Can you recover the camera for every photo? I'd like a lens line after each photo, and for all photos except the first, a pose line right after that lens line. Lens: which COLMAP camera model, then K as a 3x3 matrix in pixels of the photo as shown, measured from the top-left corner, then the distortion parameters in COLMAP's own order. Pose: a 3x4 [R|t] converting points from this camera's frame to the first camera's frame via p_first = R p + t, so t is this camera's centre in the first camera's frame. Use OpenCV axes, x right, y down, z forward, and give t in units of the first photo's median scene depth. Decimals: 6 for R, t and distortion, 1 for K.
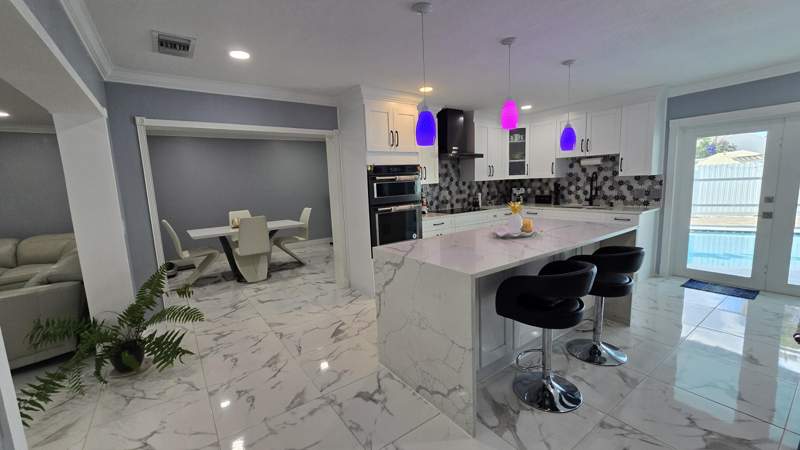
lens RADIAL K [[322.4, 0, 401.9], [0, 322.4, 225.8], [0, 0, 1]] dist [0.001188, 0.000037]
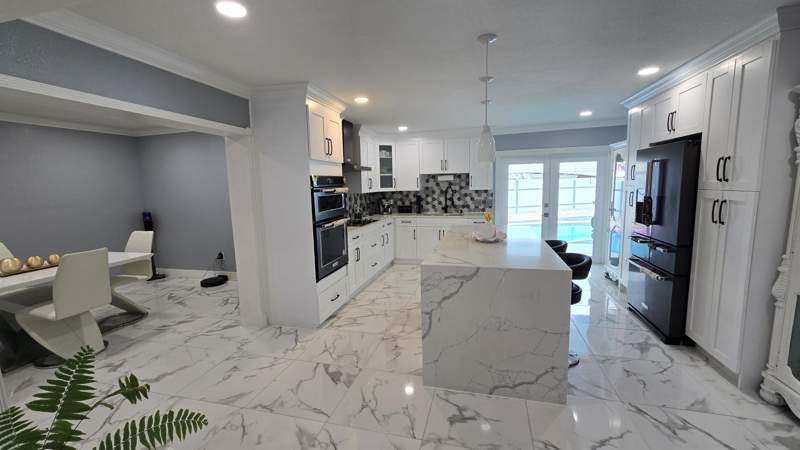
lens RADIAL K [[322.4, 0, 401.1], [0, 322.4, 226.4], [0, 0, 1]] dist [0.001188, 0.000037]
pose [[0.781228, -0.061576, 0.621202, -0.347462], [0.081318, 0.996682, -0.003471, -0.022278], [-0.618927, 0.053226, 0.783643, 0.140339]]
